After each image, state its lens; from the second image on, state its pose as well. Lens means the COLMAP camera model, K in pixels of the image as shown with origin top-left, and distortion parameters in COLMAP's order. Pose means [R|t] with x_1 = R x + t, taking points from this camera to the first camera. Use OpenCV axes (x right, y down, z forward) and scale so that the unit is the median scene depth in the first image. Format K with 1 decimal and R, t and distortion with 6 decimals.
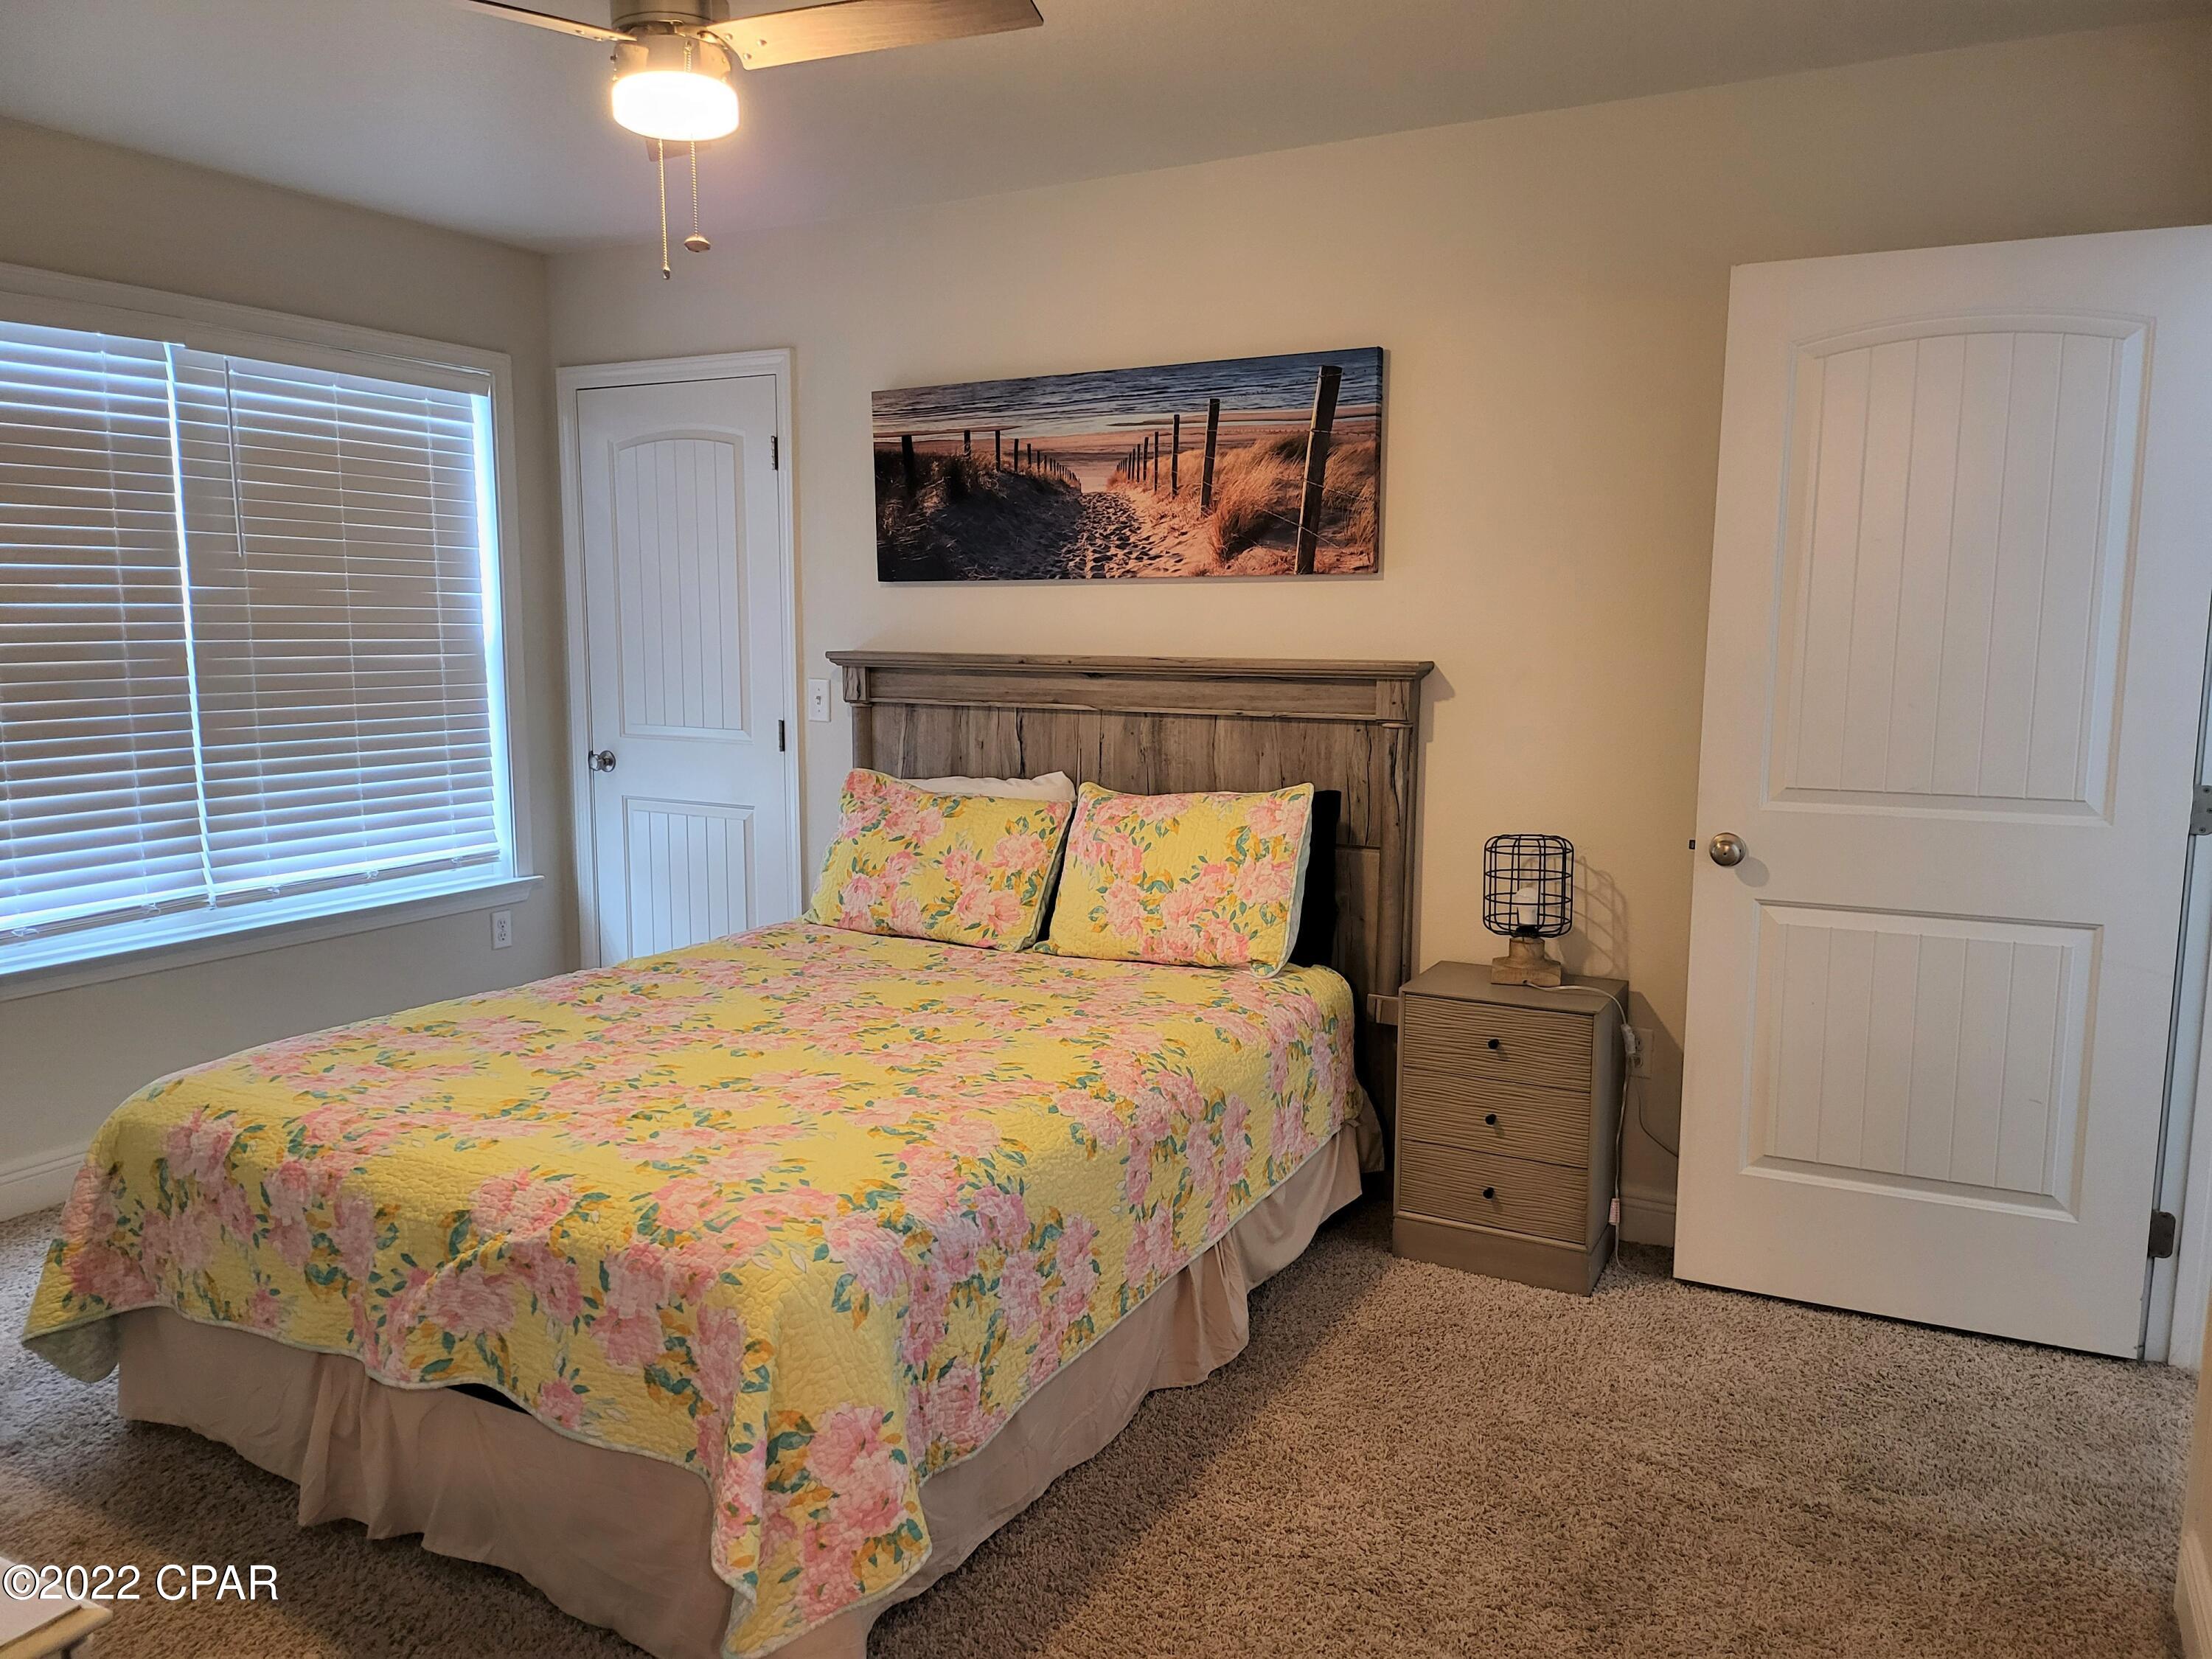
lens RADIAL K [[1551.2, 0, 1122.1], [0, 1551.2, 813.7], [0, 0, 1]] dist [0.063813, -0.068872]
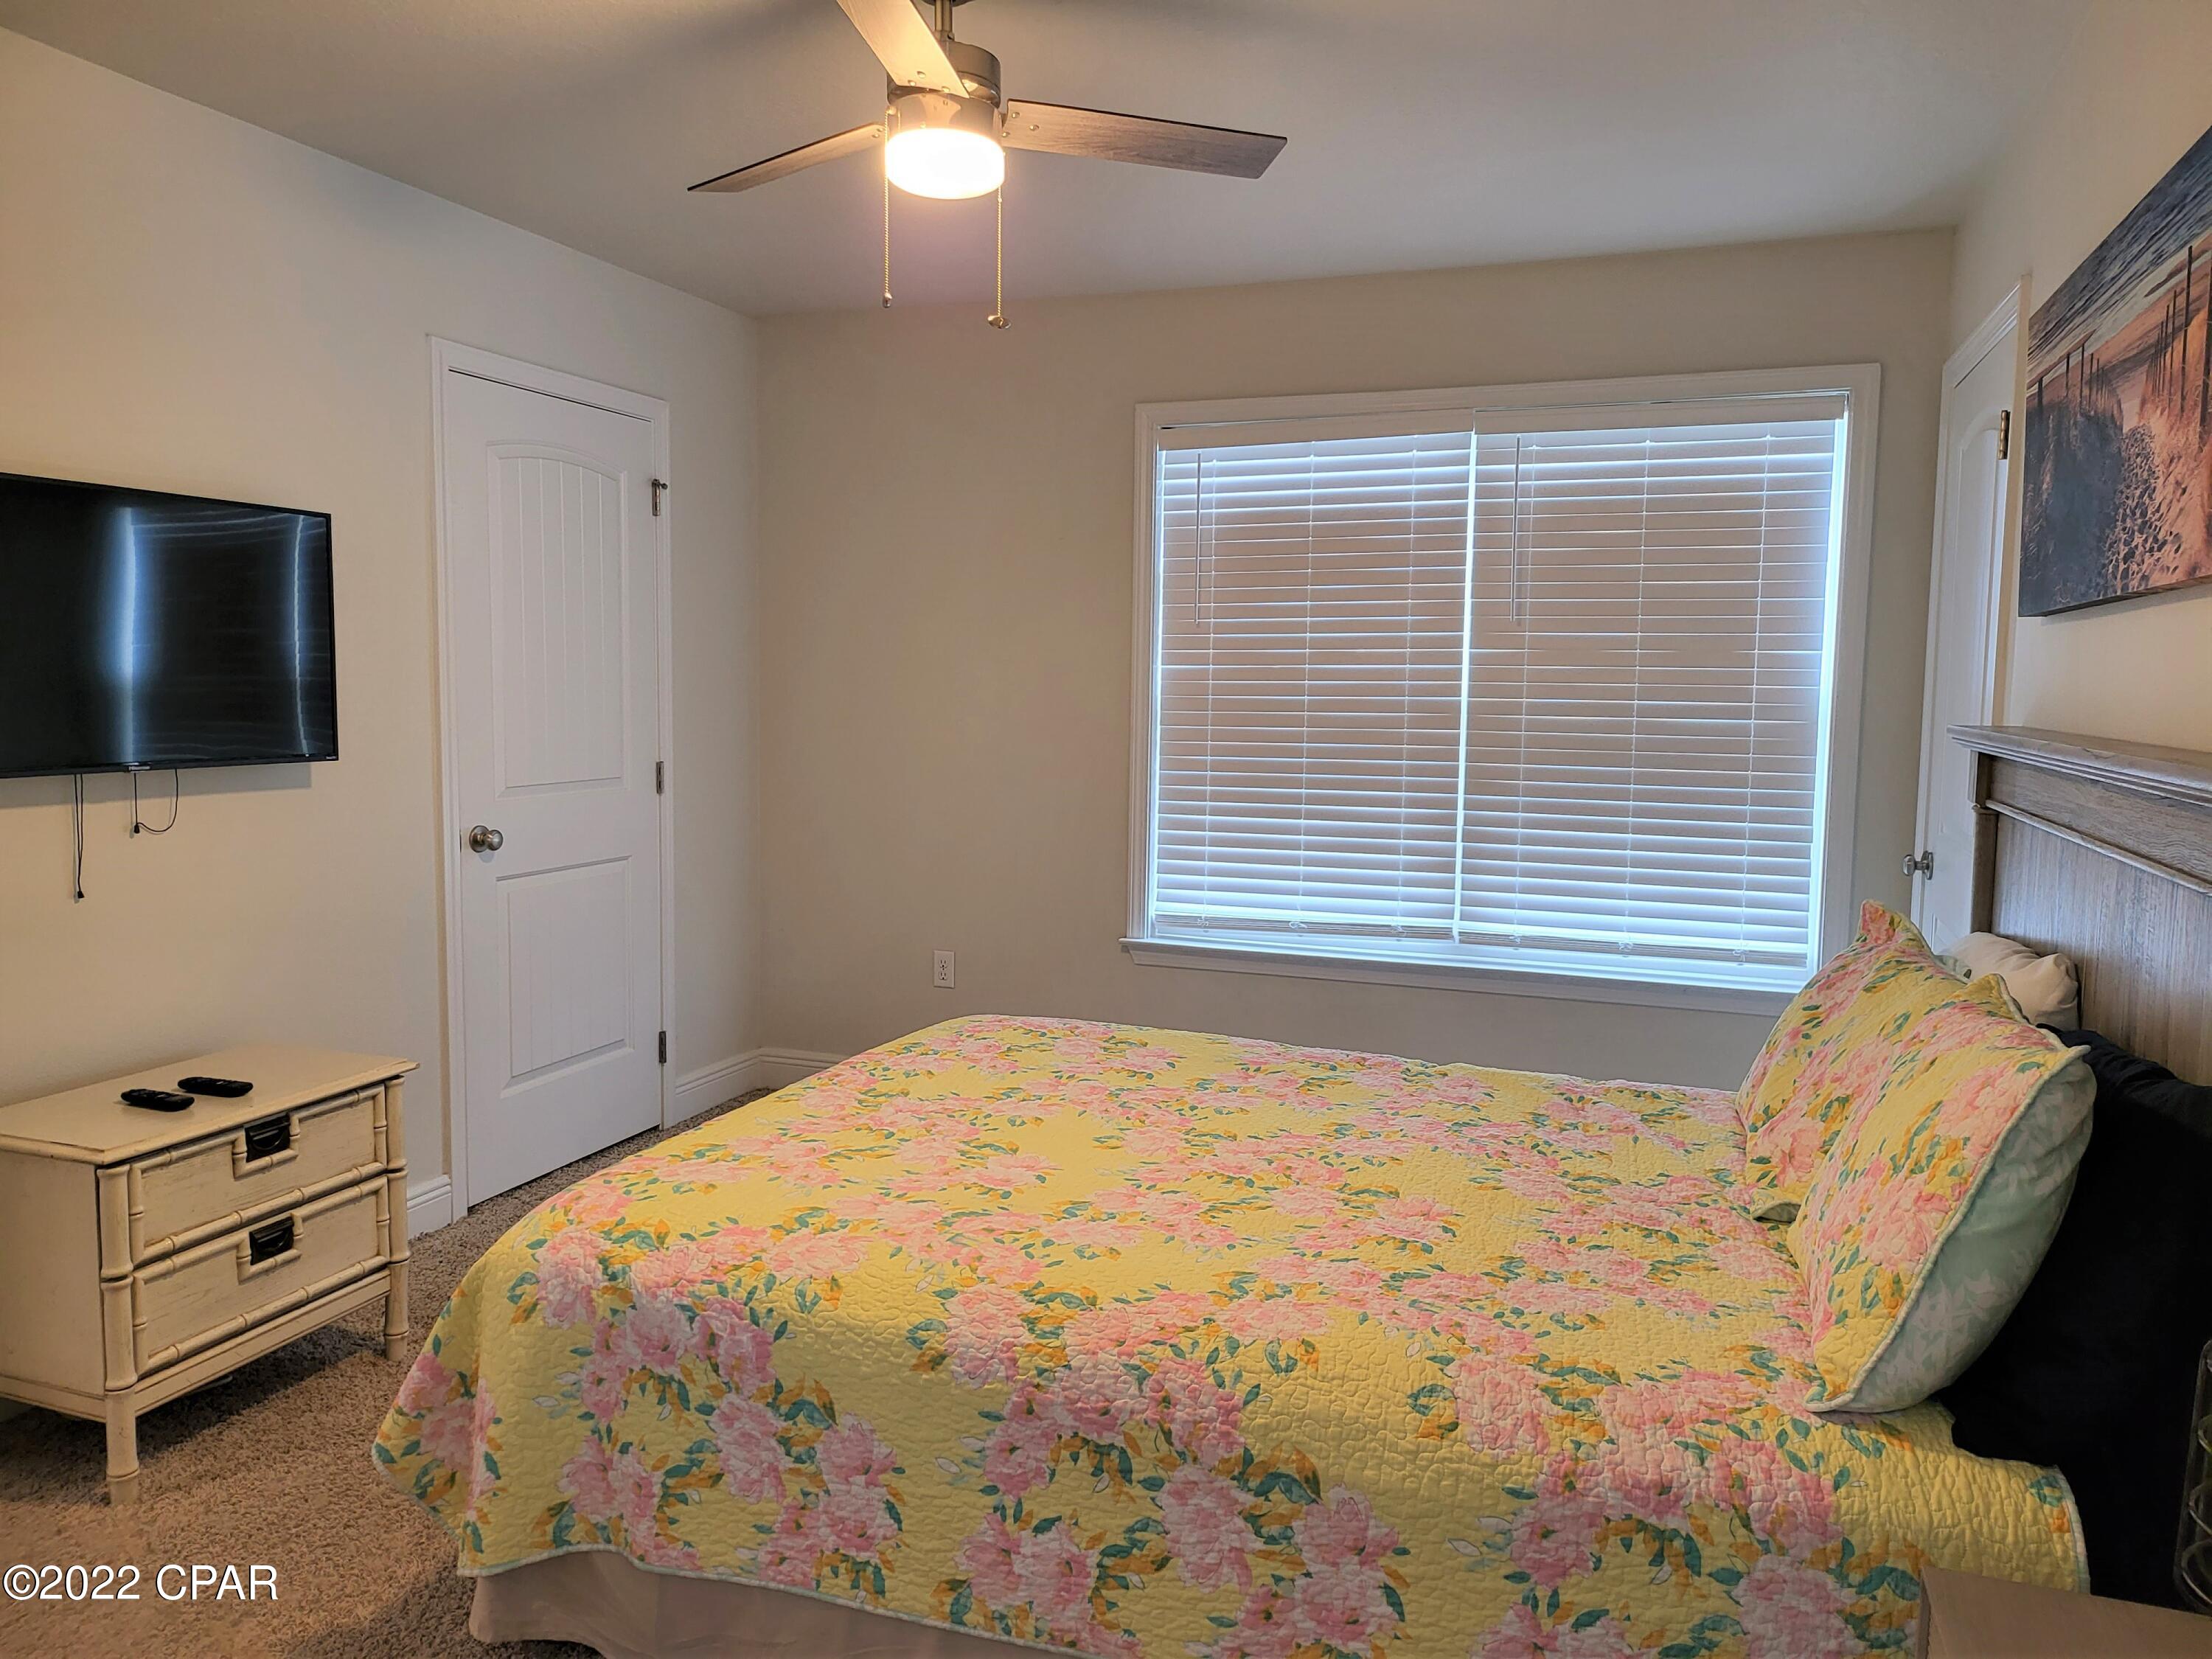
lens RADIAL K [[1551.2, 0, 1122.1], [0, 1551.2, 813.7], [0, 0, 1]] dist [0.063813, -0.068872]
pose [[0.146238, 0.085152, -0.985578, 0.464064], [-0.136656, 0.988476, 0.065126, -0.069532], [0.979765, 0.125161, 0.156189, 0.613703]]
